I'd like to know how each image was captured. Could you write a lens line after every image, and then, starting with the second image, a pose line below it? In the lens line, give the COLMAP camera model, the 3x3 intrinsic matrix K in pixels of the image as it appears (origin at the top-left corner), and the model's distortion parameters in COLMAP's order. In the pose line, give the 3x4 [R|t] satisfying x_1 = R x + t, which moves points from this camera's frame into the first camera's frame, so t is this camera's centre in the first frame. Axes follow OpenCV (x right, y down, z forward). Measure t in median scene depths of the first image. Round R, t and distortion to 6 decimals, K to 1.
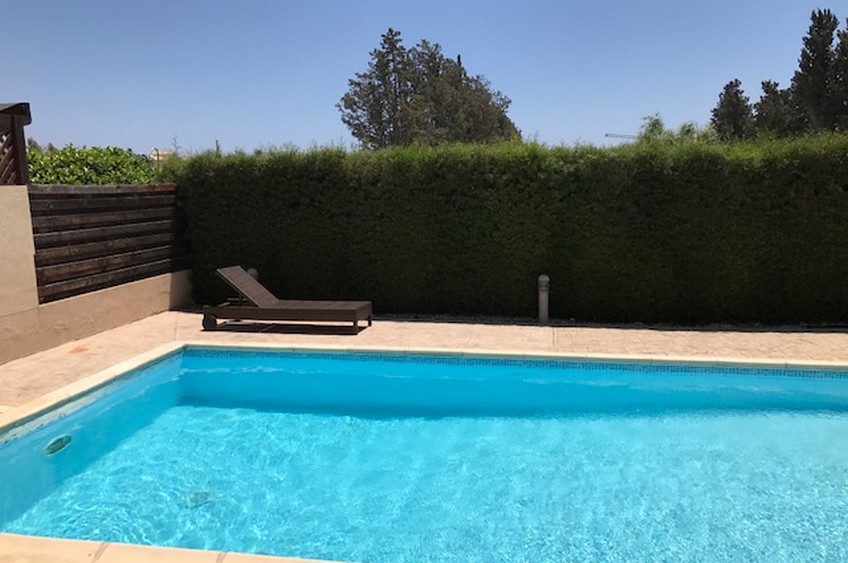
lens RADIAL K [[700.3, 0, 421.8], [0, 700.3, 281.0], [0, 0, 1]] dist [0.041345, 0.004476]
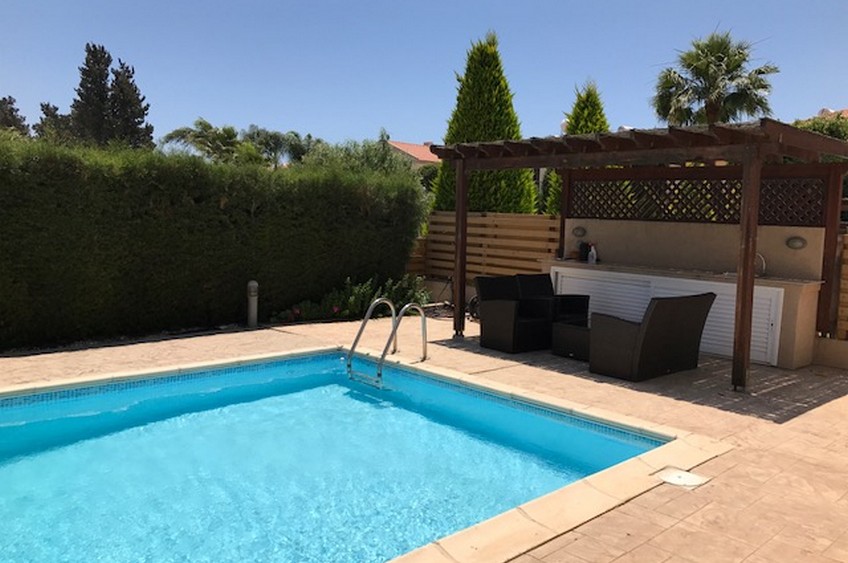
lens RADIAL K [[700.3, 0, 419.6], [0, 700.3, 276.6], [0, 0, 1]] dist [0.041345, 0.004476]
pose [[0.599501, -0.036004, 0.799564, -0.054136], [0.067736, 0.997686, -0.005863, 0.011750], [-0.797502, 0.057674, 0.600553, 0.094130]]
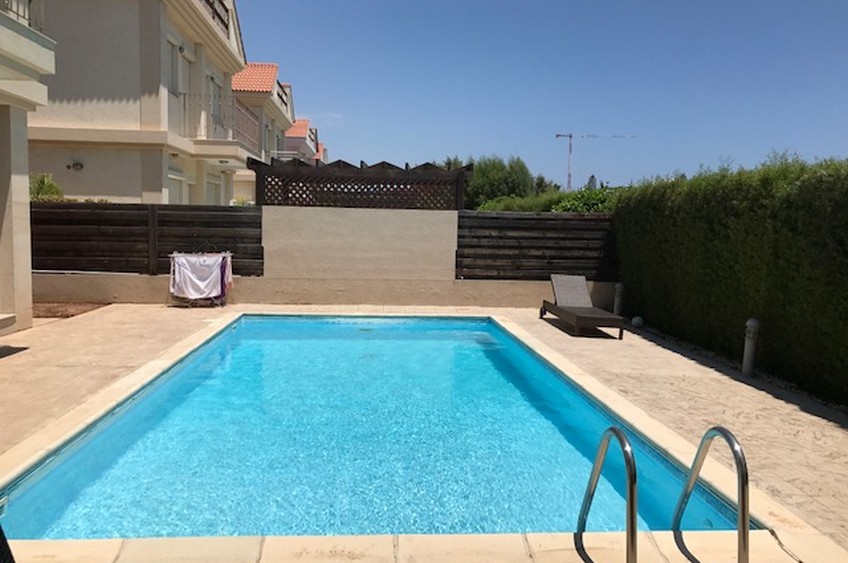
lens RADIAL K [[700.3, 0, 423.6], [0, 700.3, 283.3], [0, 0, 1]] dist [0.041345, 0.004476]
pose [[0.227862, 0.096215, -0.968928, 0.921030], [-0.160999, 0.985131, 0.059962, -0.039401], [0.960291, 0.142334, 0.239964, 0.428651]]
